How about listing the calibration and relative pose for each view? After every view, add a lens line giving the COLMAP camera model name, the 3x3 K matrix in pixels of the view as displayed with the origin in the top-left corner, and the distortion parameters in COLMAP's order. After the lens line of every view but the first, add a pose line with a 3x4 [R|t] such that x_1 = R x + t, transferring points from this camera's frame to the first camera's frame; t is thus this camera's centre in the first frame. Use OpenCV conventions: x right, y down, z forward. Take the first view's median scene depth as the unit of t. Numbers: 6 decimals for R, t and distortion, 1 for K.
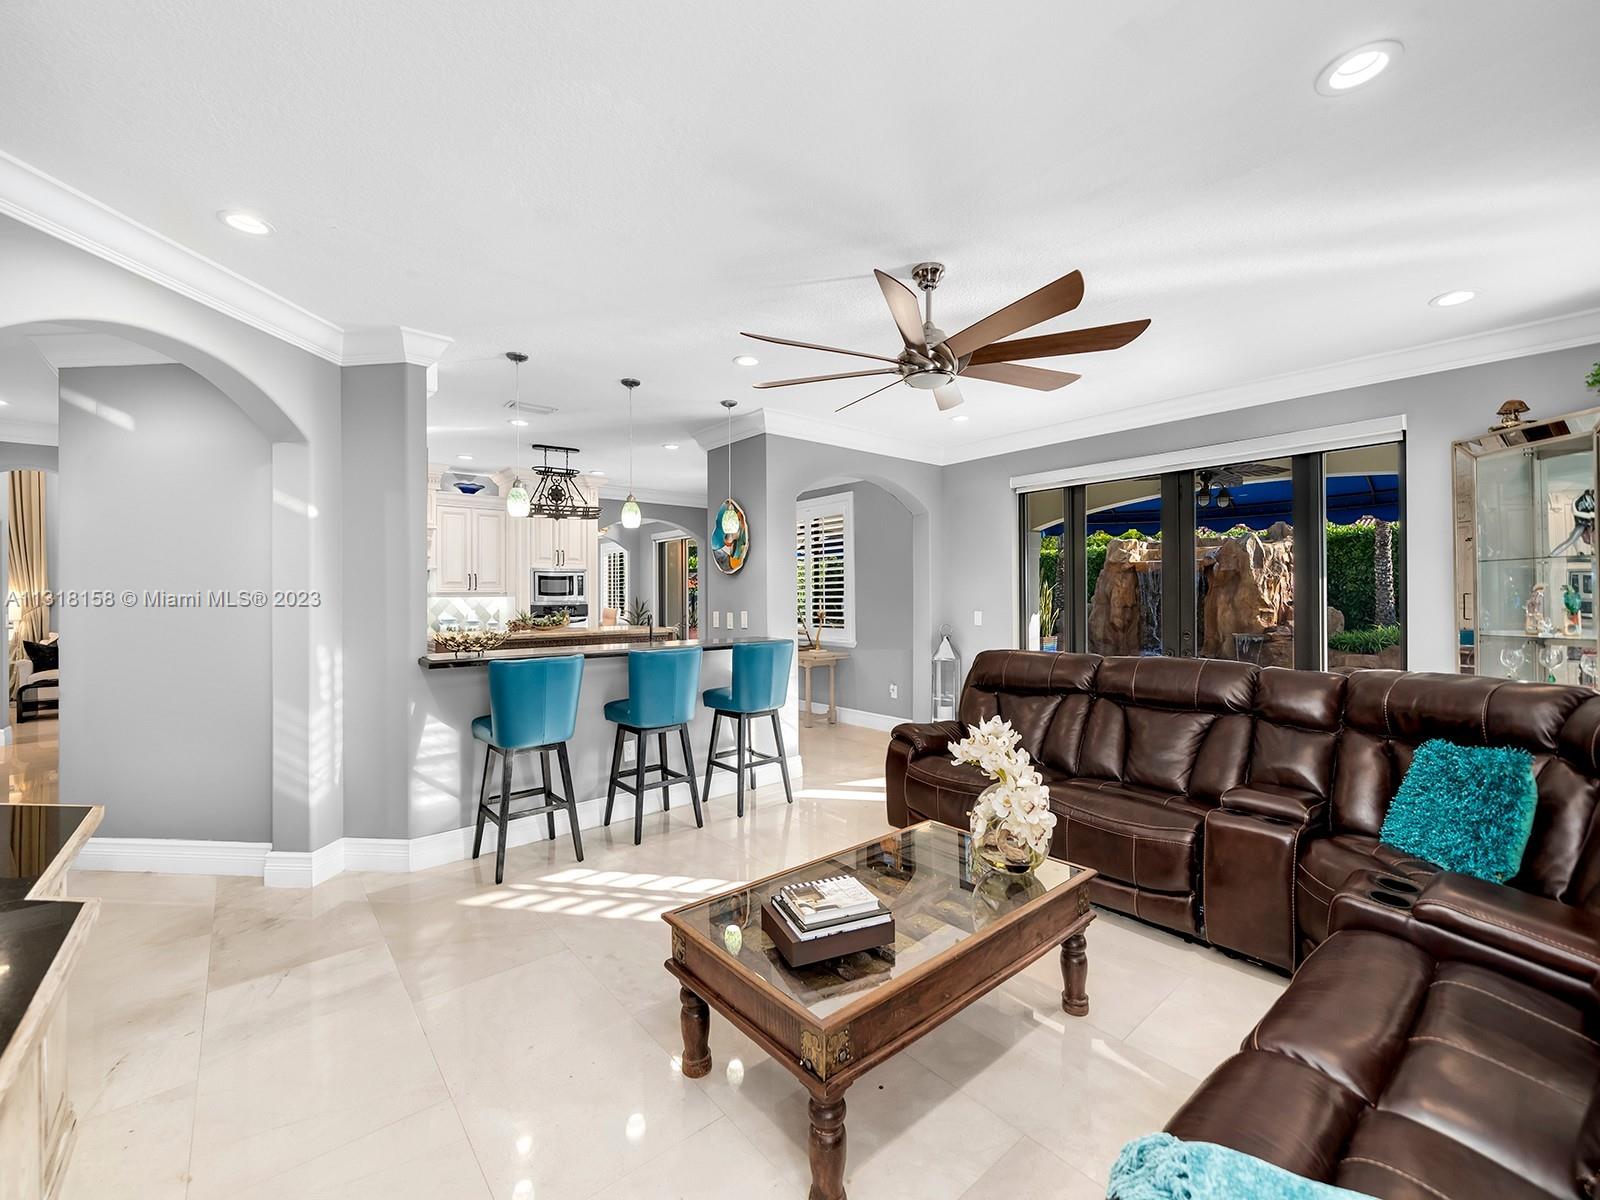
lens RADIAL K [[646.2, 0, 798.5], [0, 646.2, 588.7], [0, 0, 1]] dist [0.000007, 0.000057]
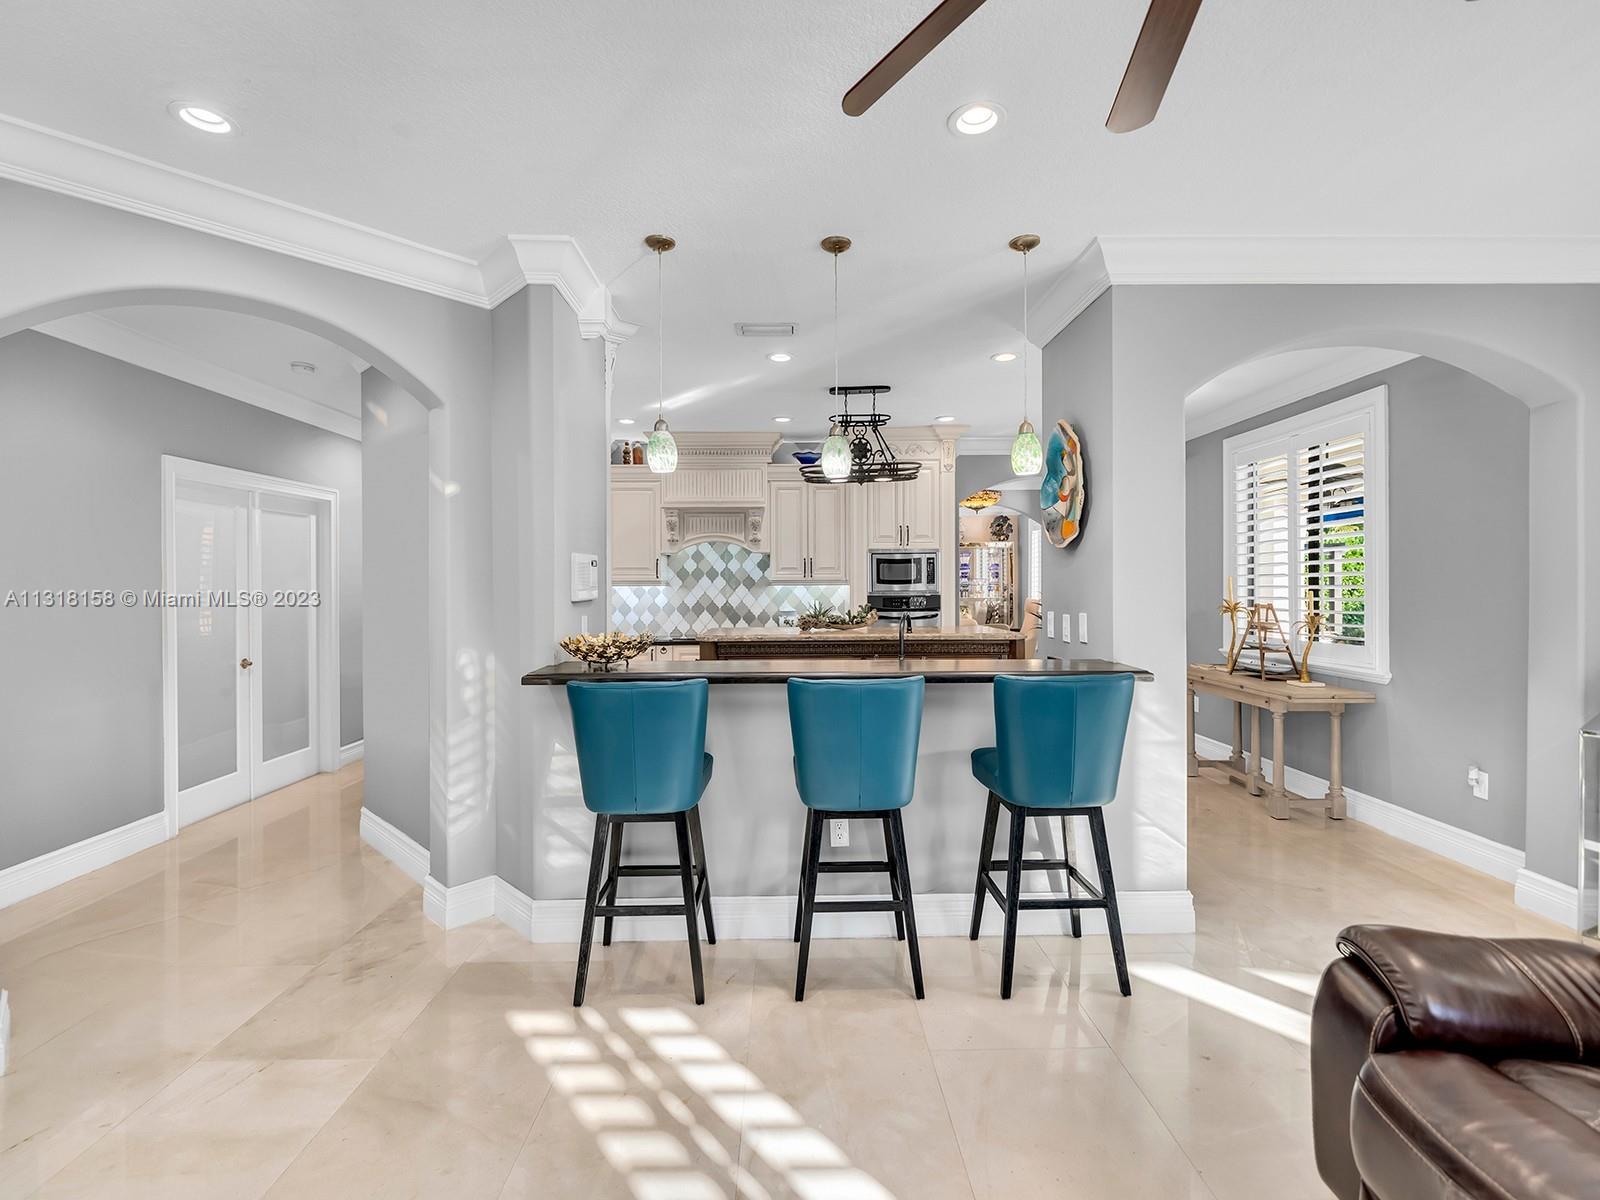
lens RADIAL K [[722.1, 0, 800.2], [0, 722.1, 592.8], [0, 0, 1]] dist [-0.001114, 0.000040]
pose [[0.766777, 0.008309, -0.641860, 0.130340], [0.008016, 0.999714, 0.022517, 0.001469], [0.641864, -0.022410, 0.766491, 0.339674]]
